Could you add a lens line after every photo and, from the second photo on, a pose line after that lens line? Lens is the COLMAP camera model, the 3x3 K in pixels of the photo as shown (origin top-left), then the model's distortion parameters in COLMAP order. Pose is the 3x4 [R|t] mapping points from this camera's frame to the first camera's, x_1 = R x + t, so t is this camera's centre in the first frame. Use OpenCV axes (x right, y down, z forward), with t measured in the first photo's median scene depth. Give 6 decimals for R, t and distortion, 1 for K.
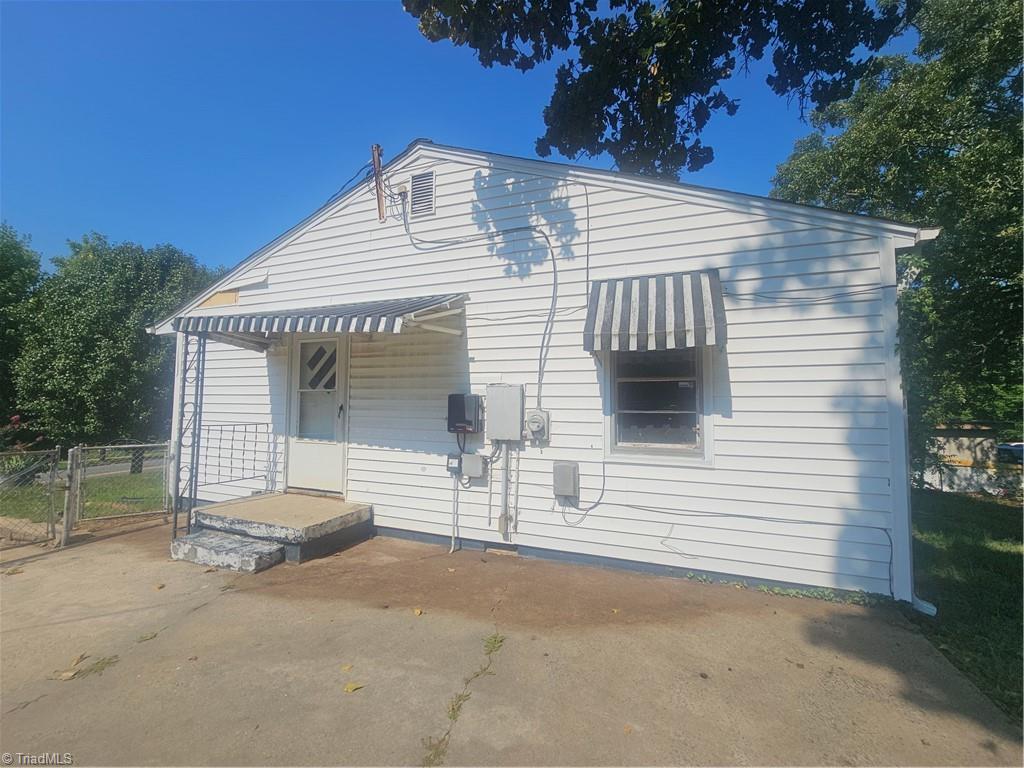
lens RADIAL K [[422.0, 0, 513.6], [0, 422.0, 384.9], [0, 0, 1]] dist [-0.002070, -0.000826]
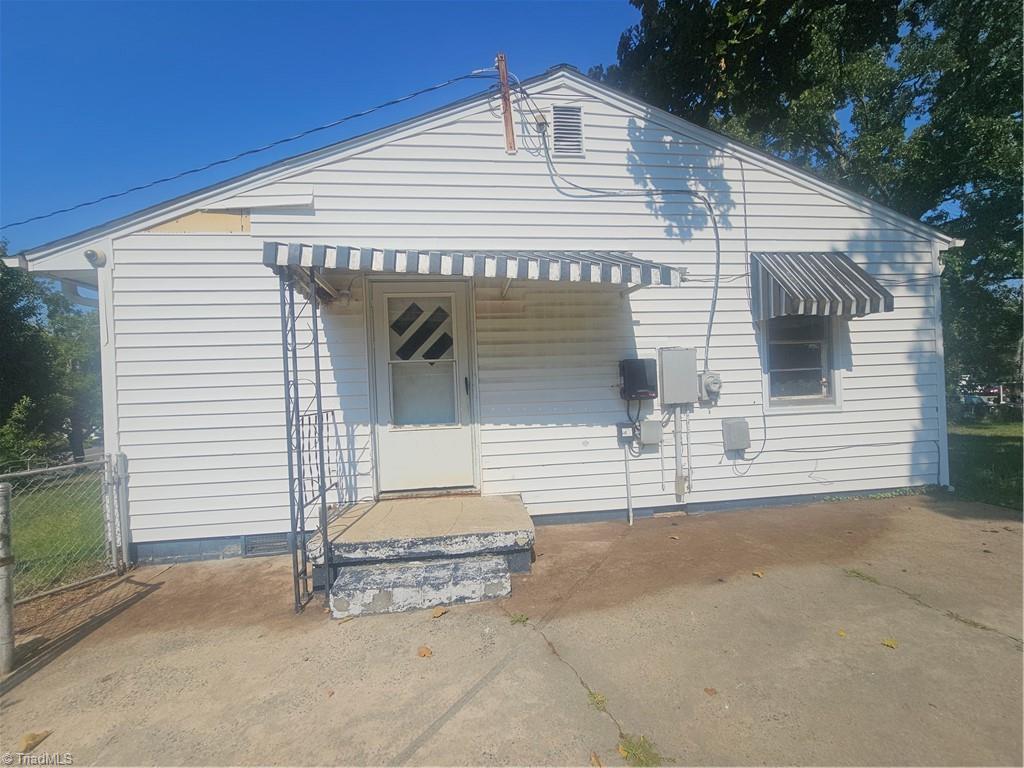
lens RADIAL K [[422.0, 0, 513.0], [0, 422.0, 384.1], [0, 0, 1]] dist [-0.002070, -0.000826]
pose [[0.880088, -0.045038, 0.472670, -0.850504], [0.022710, 0.998345, 0.052843, 0.022724], [-0.474267, -0.035772, 0.879654, 0.307615]]
